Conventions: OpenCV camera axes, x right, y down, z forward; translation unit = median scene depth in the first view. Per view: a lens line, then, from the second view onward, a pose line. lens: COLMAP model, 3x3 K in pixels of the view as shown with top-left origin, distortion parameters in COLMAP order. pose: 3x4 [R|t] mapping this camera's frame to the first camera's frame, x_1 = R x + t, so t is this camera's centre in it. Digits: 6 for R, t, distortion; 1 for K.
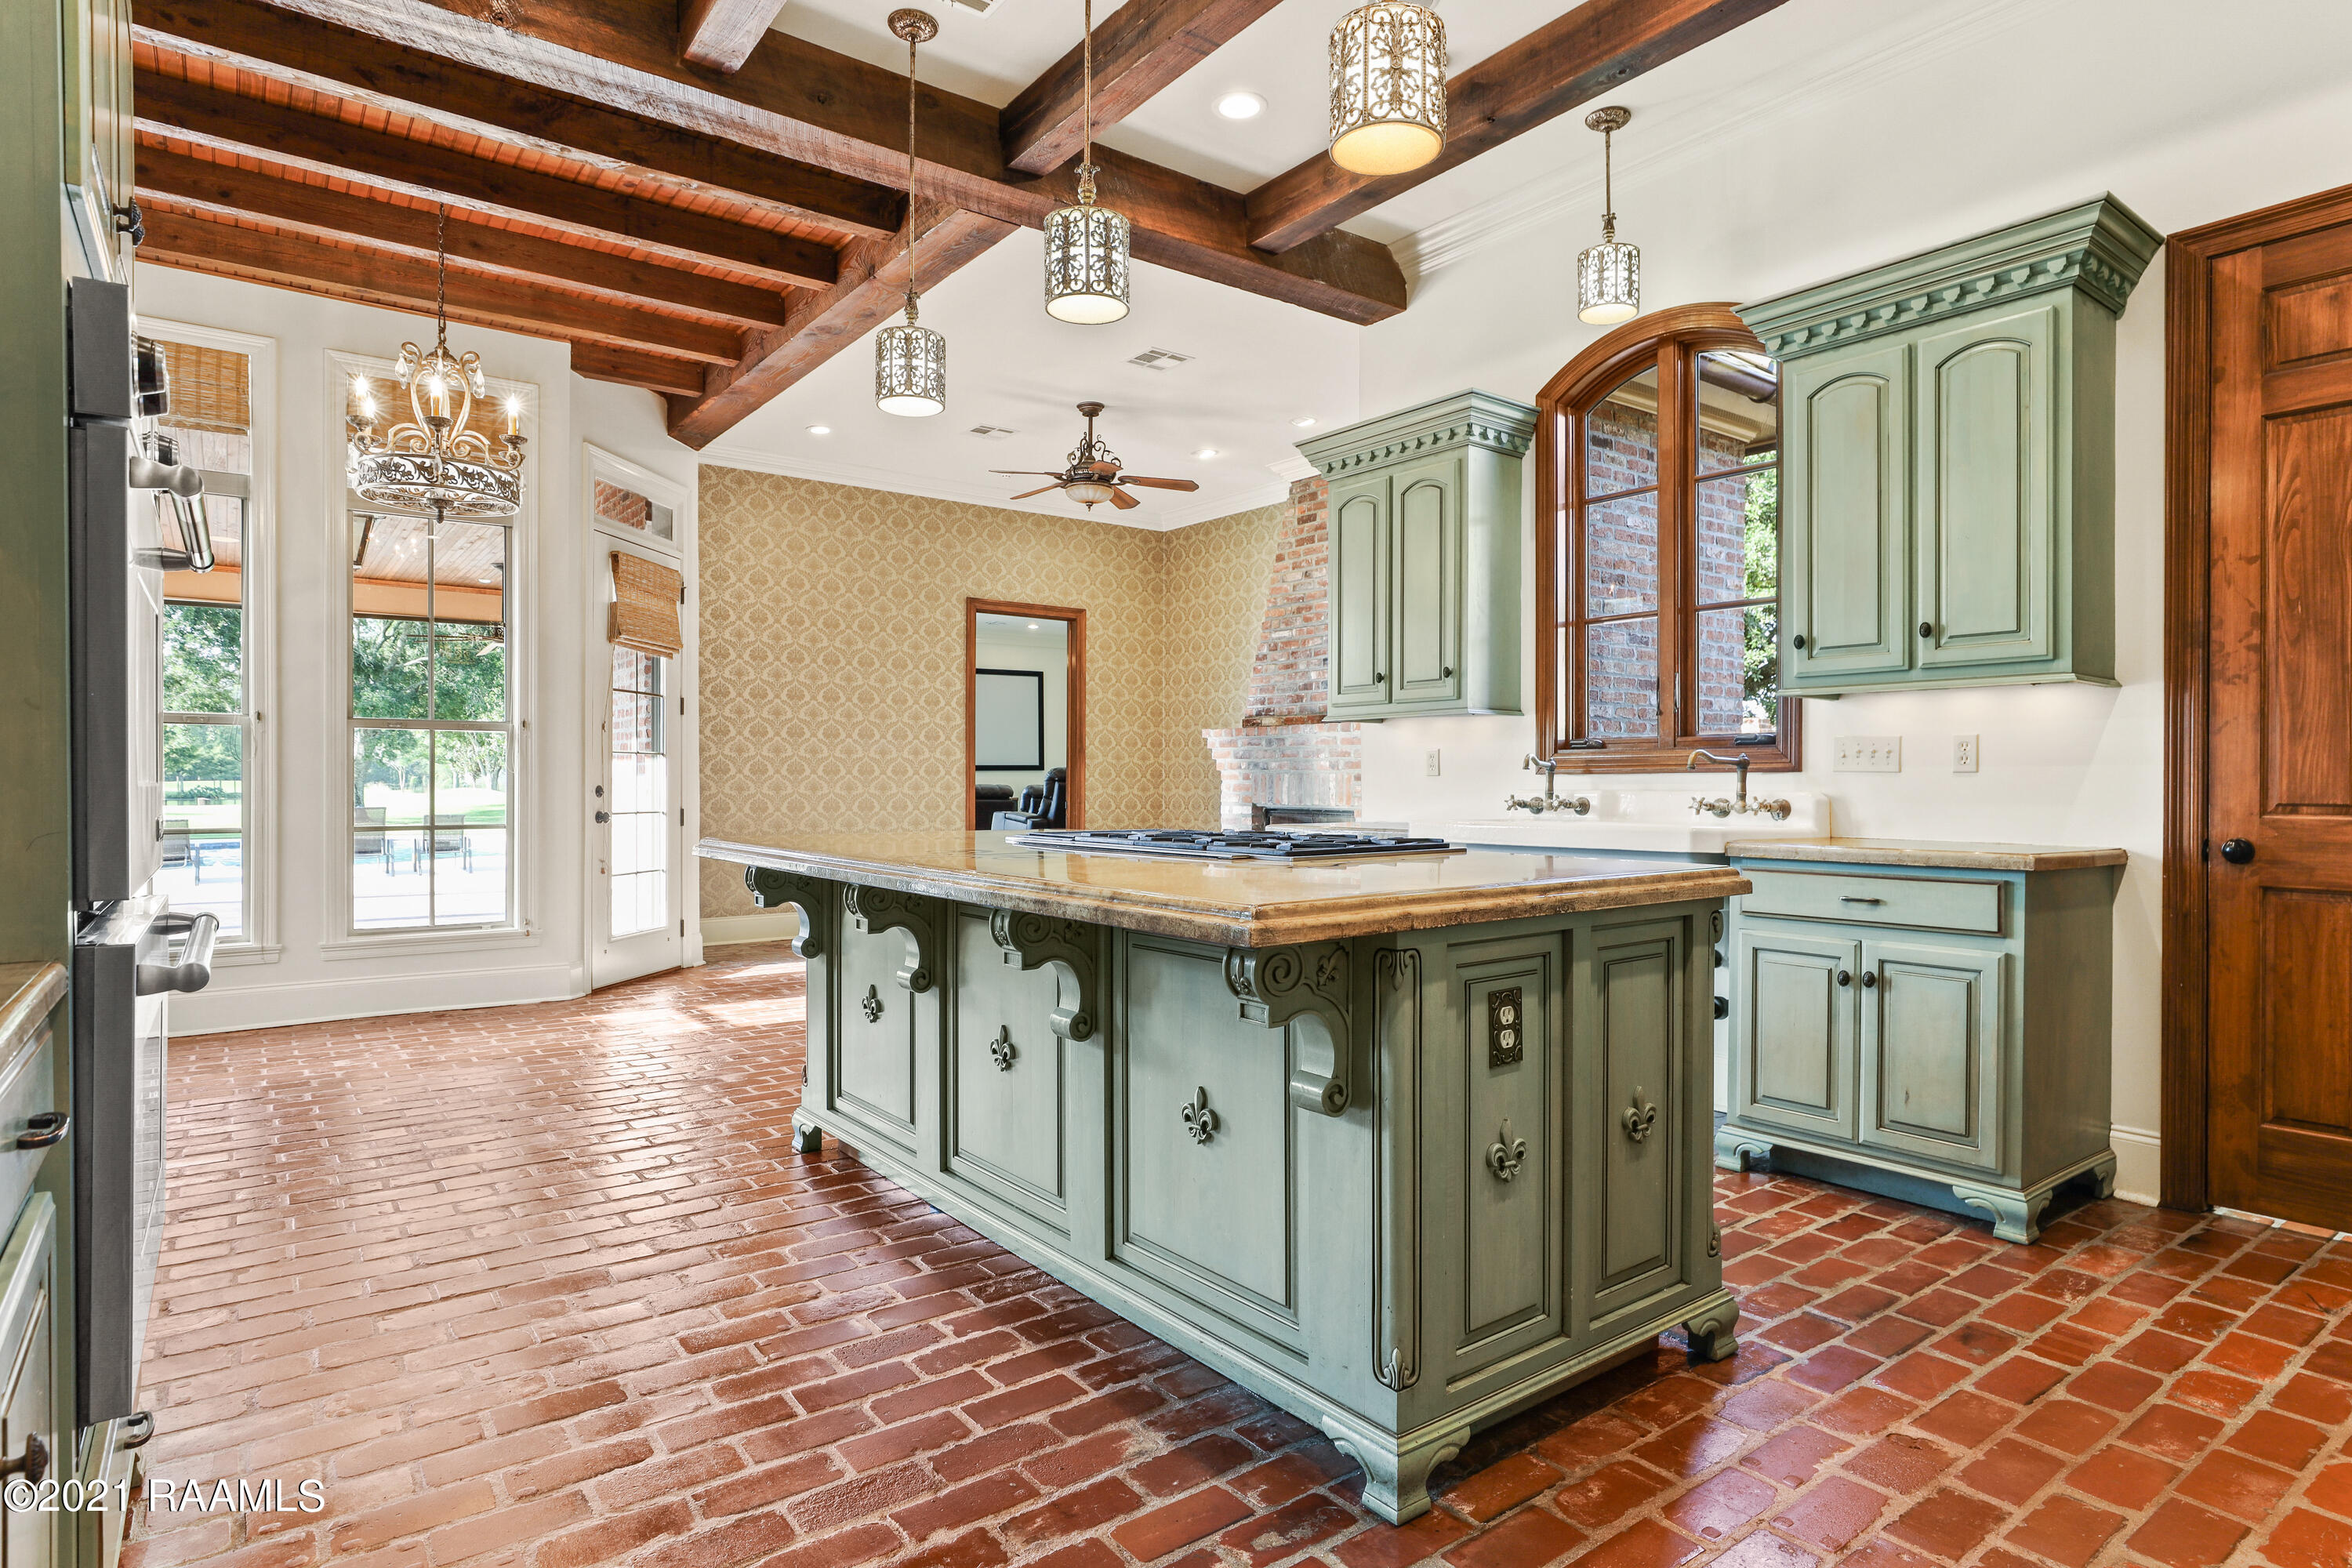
lens RADIAL K [[1273.2, 0, 1165.9], [0, 1273.2, 795.6], [0, 0, 1]] dist [-0.020011, 0.003747]
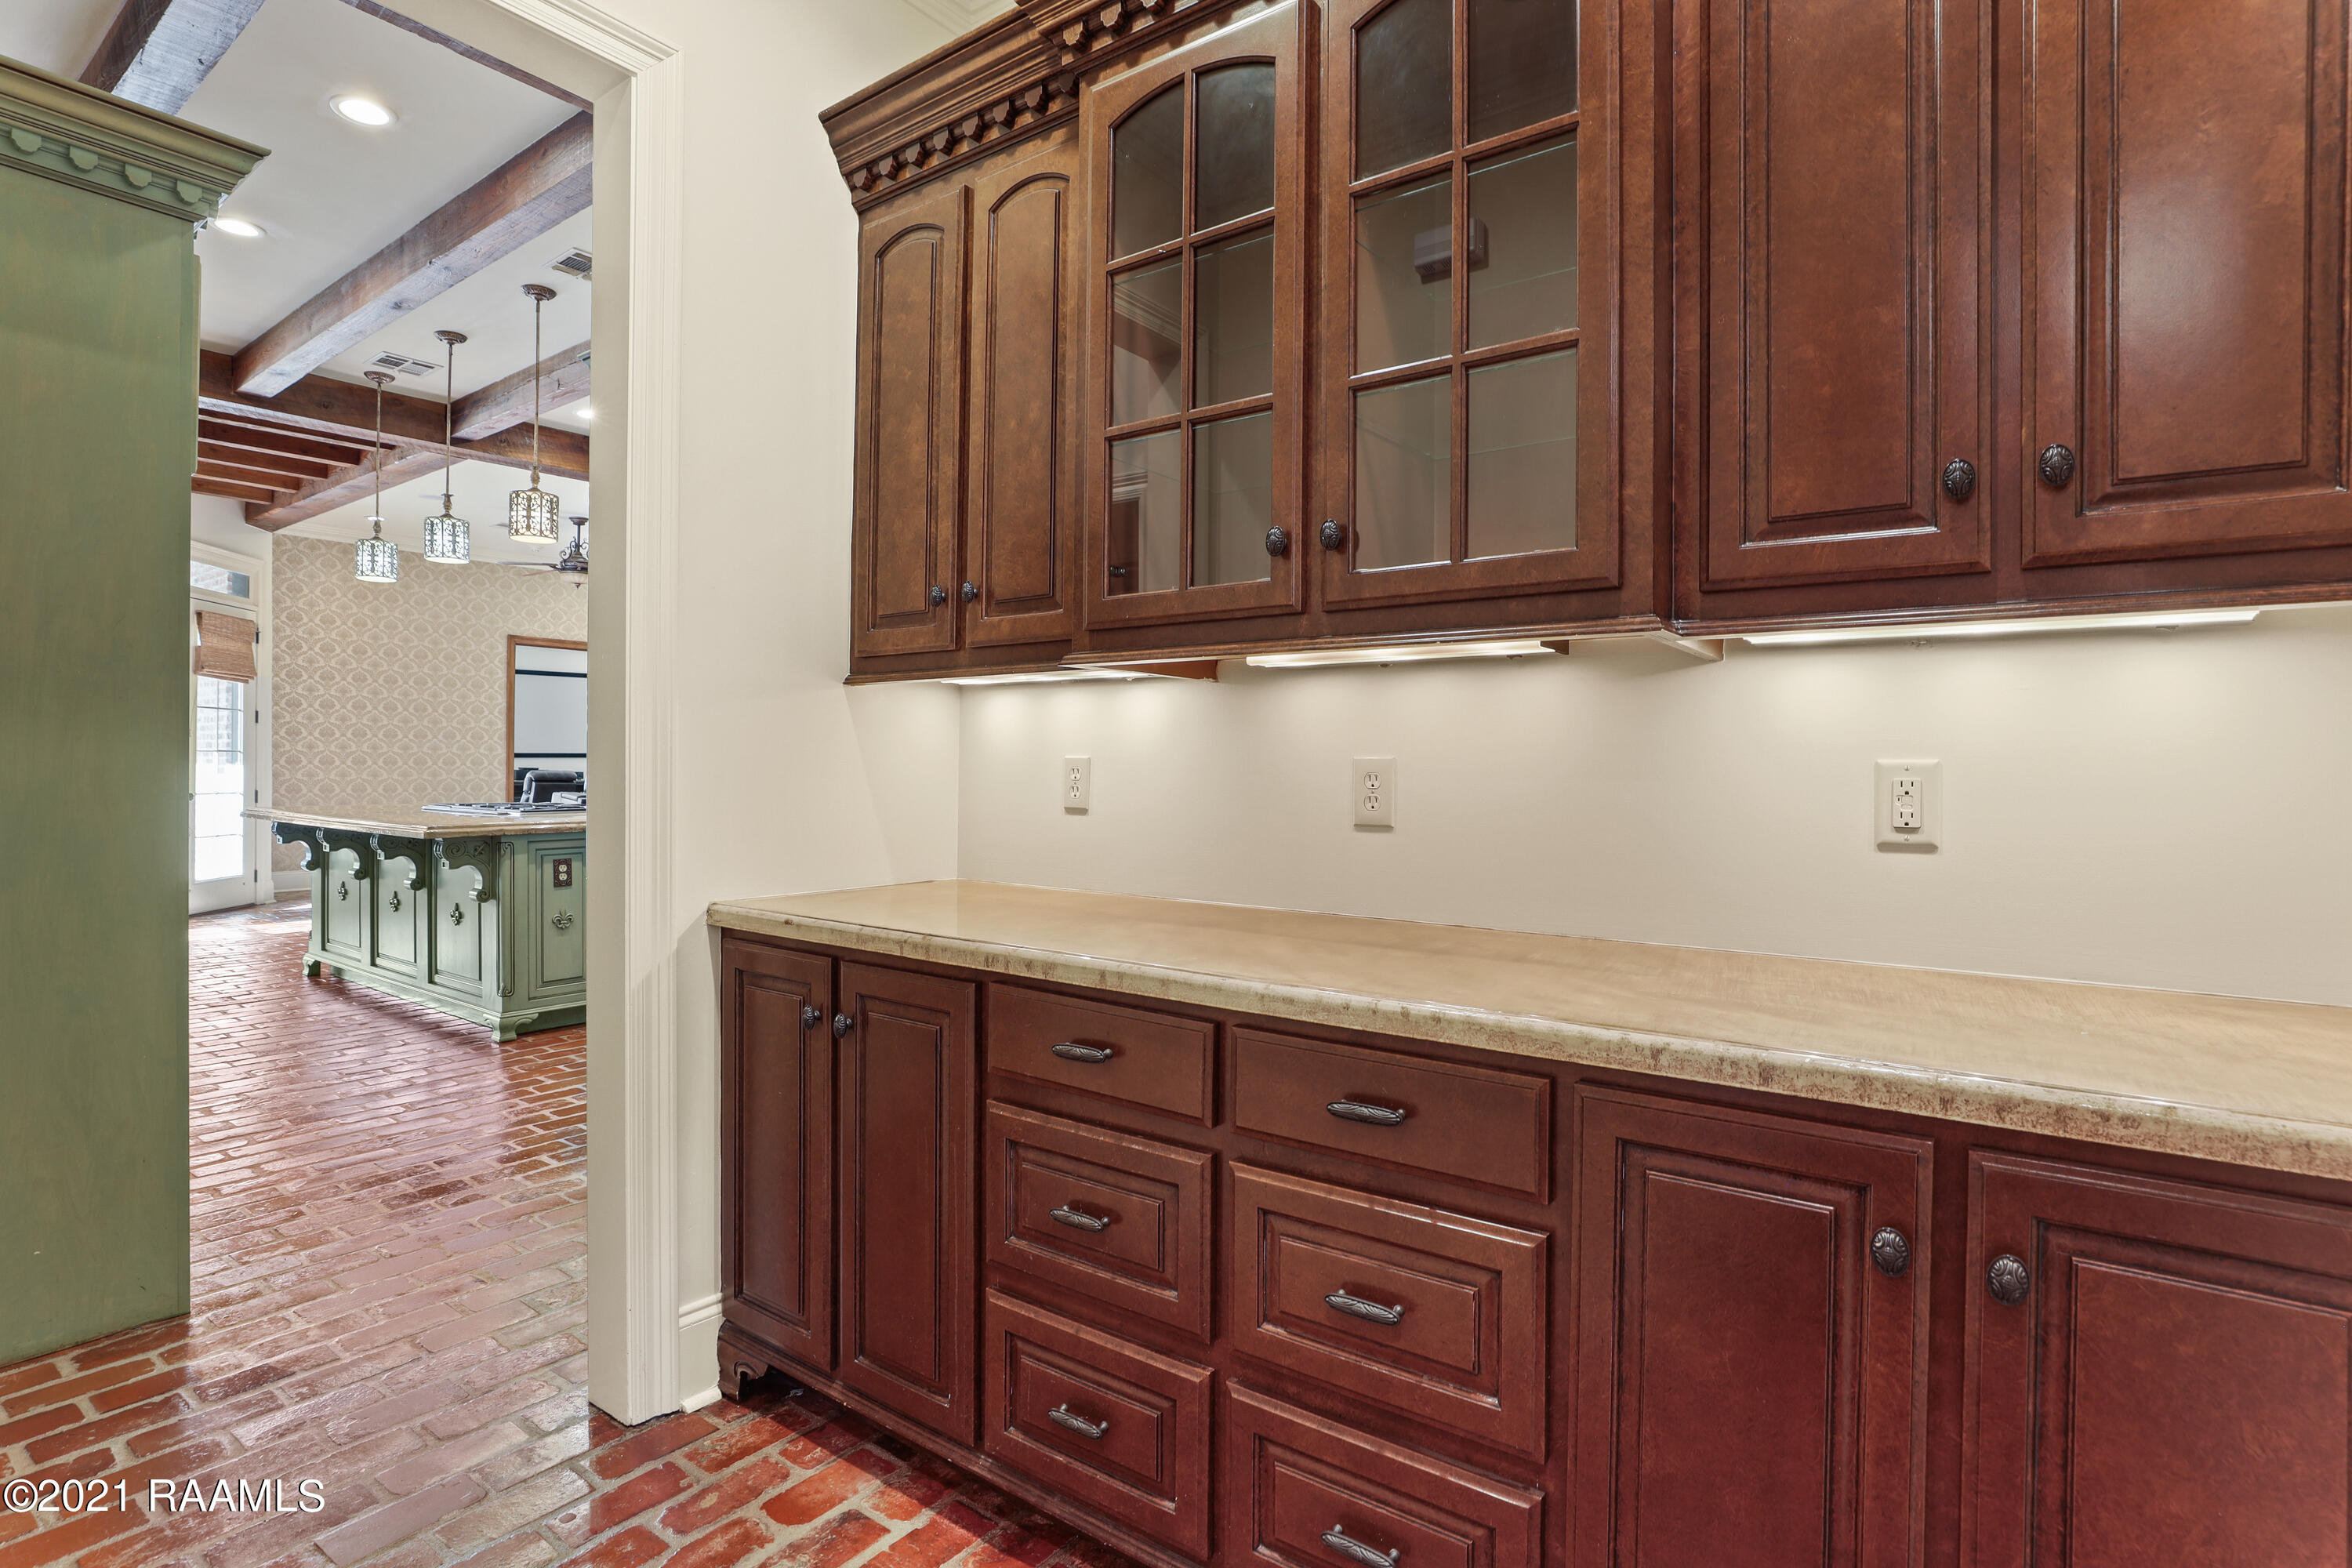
lens RADIAL K [[1163.8, 0, 1160.3], [0, 1163.8, 778.4], [0, 0, 1]] dist [-0.021485, 0.004551]
pose [[0.961609, 0.005180, 0.274376, 0.204010], [-0.005335, 0.999986, -0.000182, -0.007077], [-0.274373, -0.001289, 0.961623, -0.438254]]
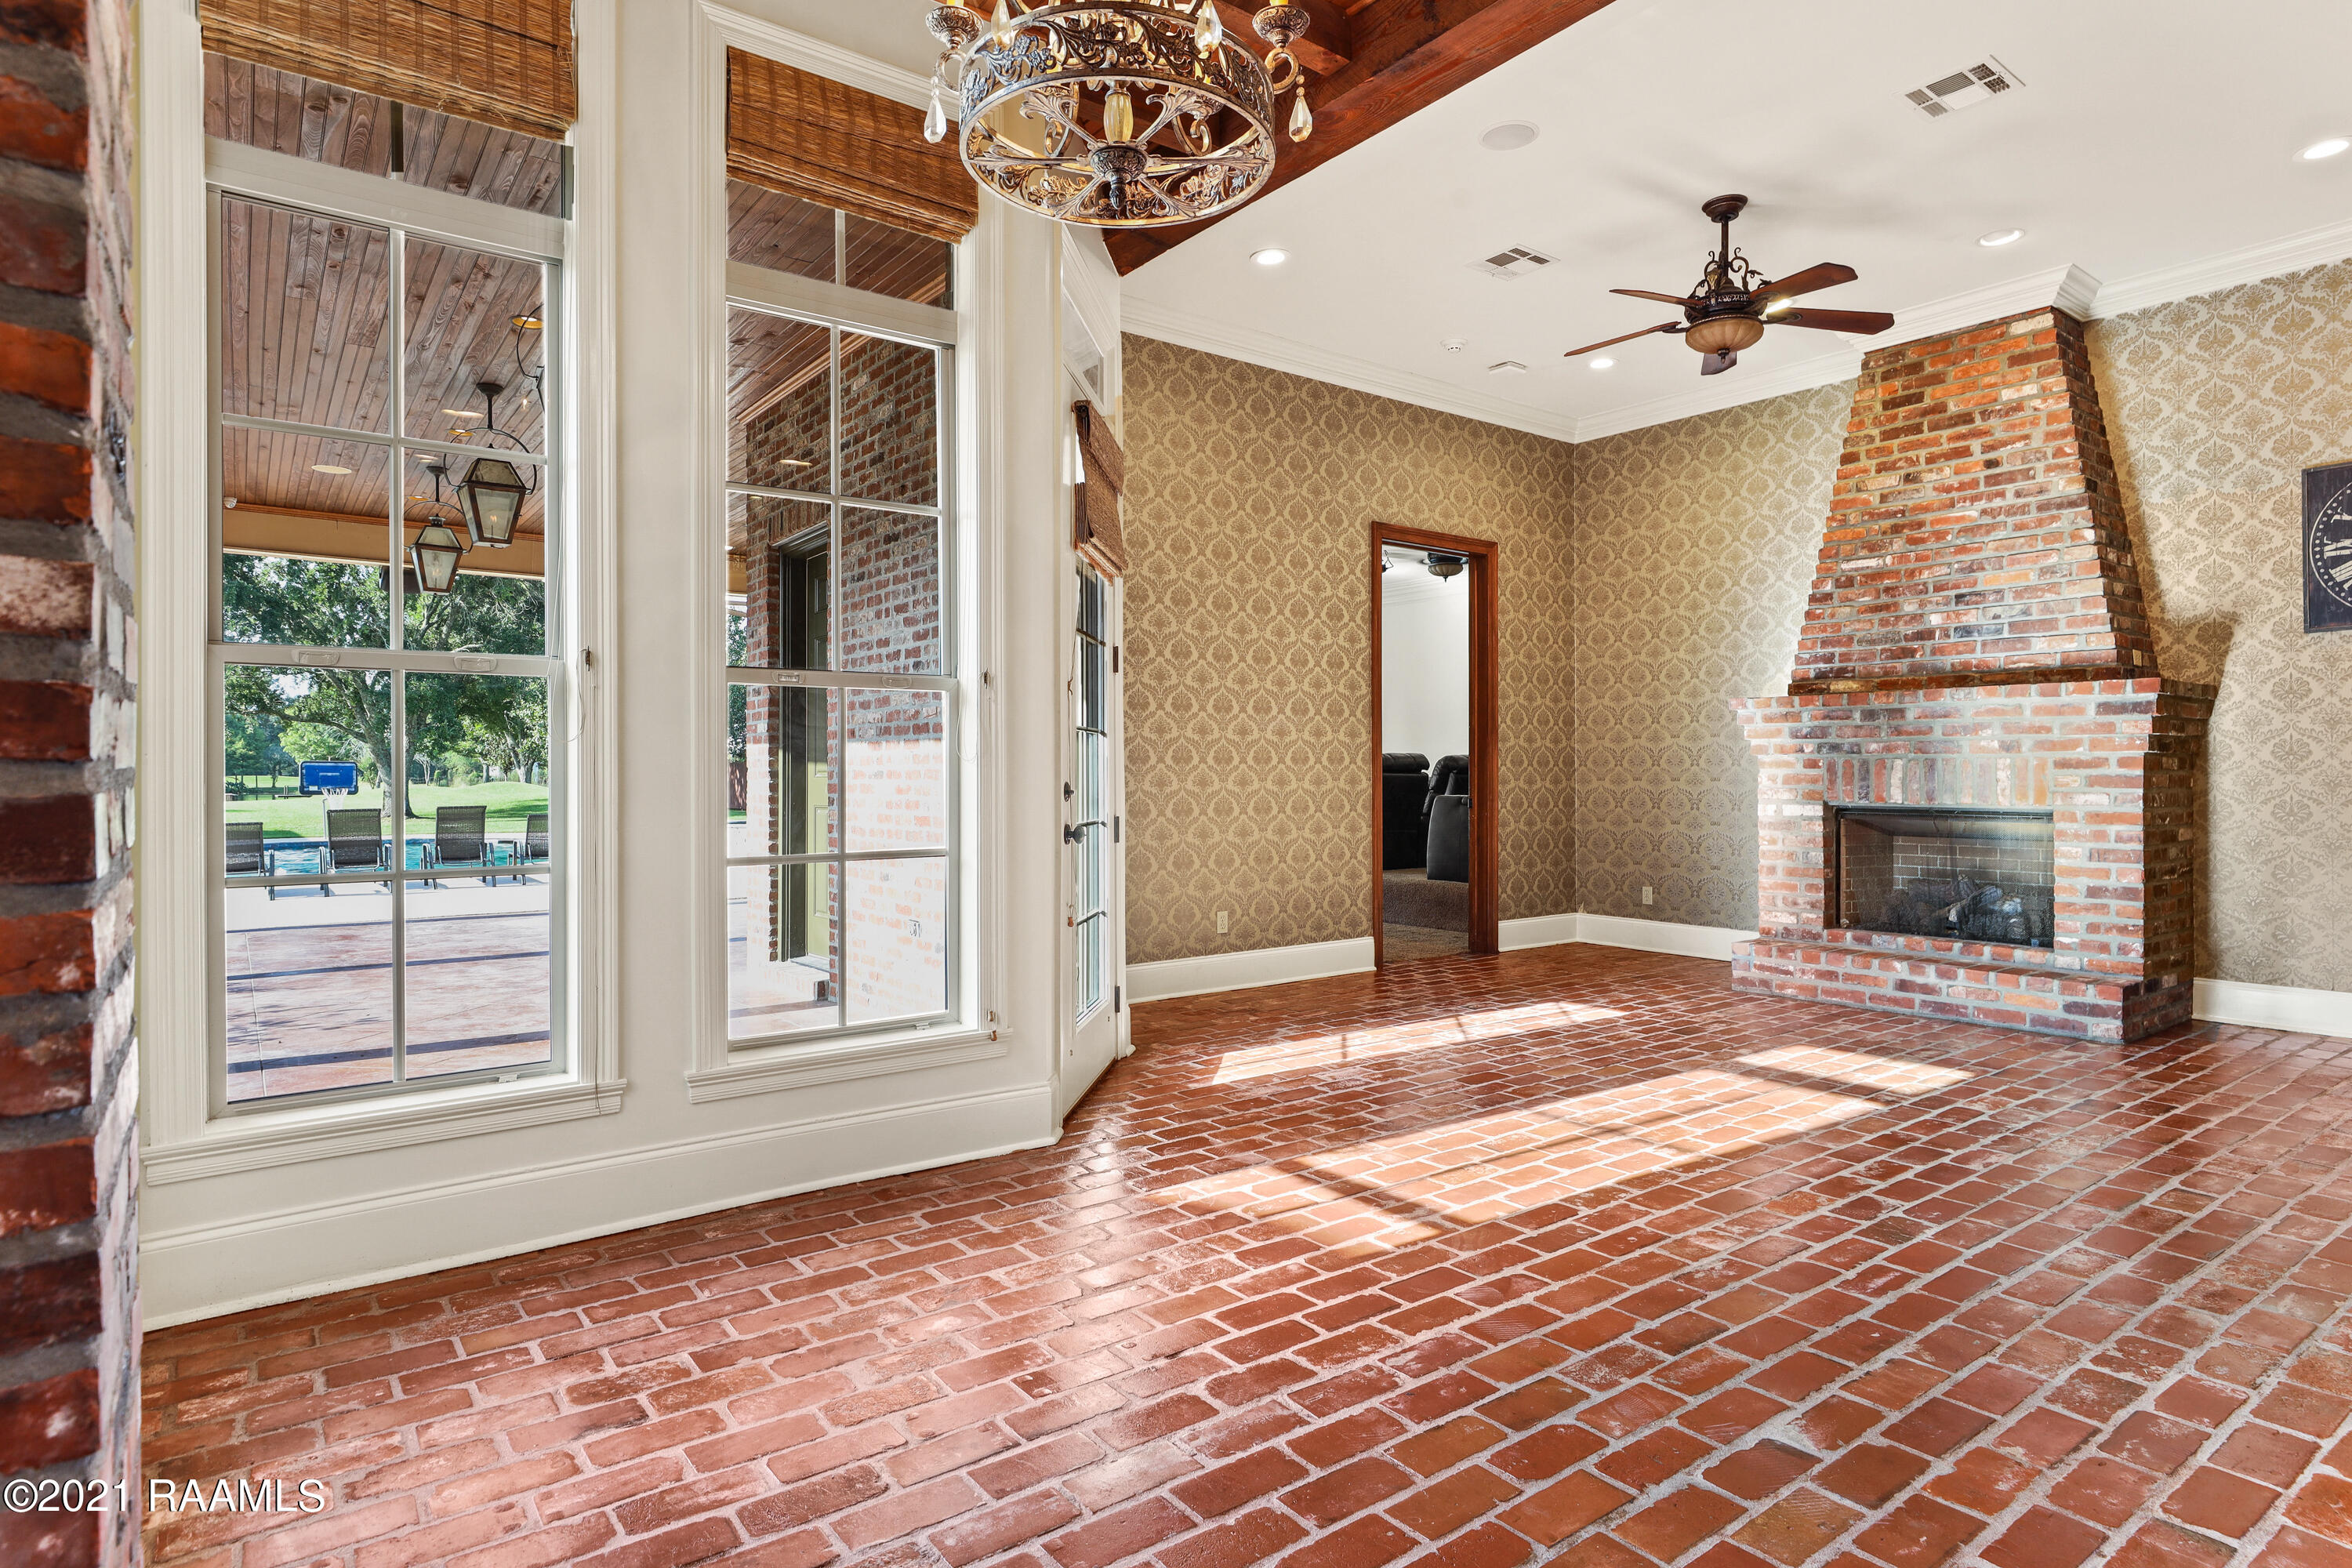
lens RADIAL K [[1273.2, 0, 1162.9], [0, 1273.2, 777.4], [0, 0, 1]] dist [-0.020011, 0.003747]
pose [[0.999926, -0.004415, -0.011294, -0.314854], [0.004341, 0.999969, -0.006602, -0.004521], [0.011323, 0.006552, 0.999914, 0.310465]]
